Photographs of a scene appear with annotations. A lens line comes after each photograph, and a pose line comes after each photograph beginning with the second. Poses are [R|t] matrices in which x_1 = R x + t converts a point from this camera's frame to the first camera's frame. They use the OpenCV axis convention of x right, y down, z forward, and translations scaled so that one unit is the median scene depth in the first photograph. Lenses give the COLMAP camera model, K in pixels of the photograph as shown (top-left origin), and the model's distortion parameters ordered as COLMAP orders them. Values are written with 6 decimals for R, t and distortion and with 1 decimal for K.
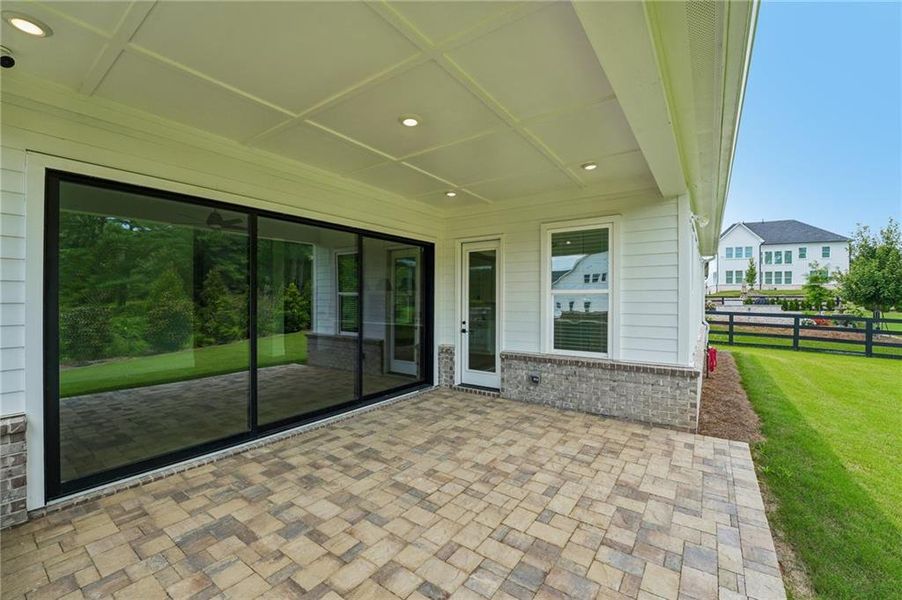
lens RADIAL K [[370.7, 0, 453.5], [0, 370.7, 297.7], [0, 0, 1]] dist [-0.011378, -0.000542]
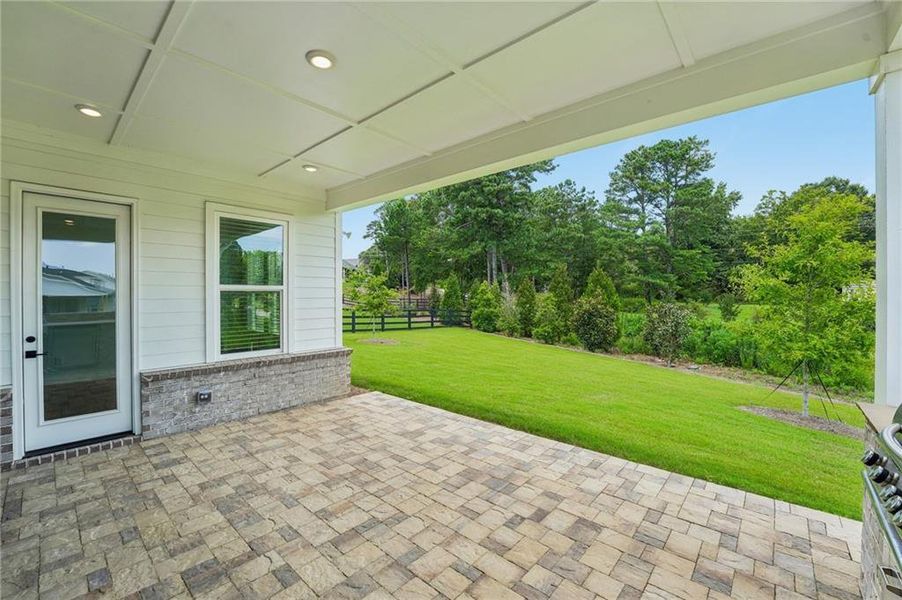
lens RADIAL K [[370.7, 0, 443.7], [0, 370.7, 295.0], [0, 0, 1]] dist [-0.011378, -0.000542]
pose [[0.131530, -0.000777, 0.991312, -0.603930], [-0.003259, 0.999994, 0.001216, -0.000139], [-0.991307, -0.003390, 0.131527, 0.474643]]
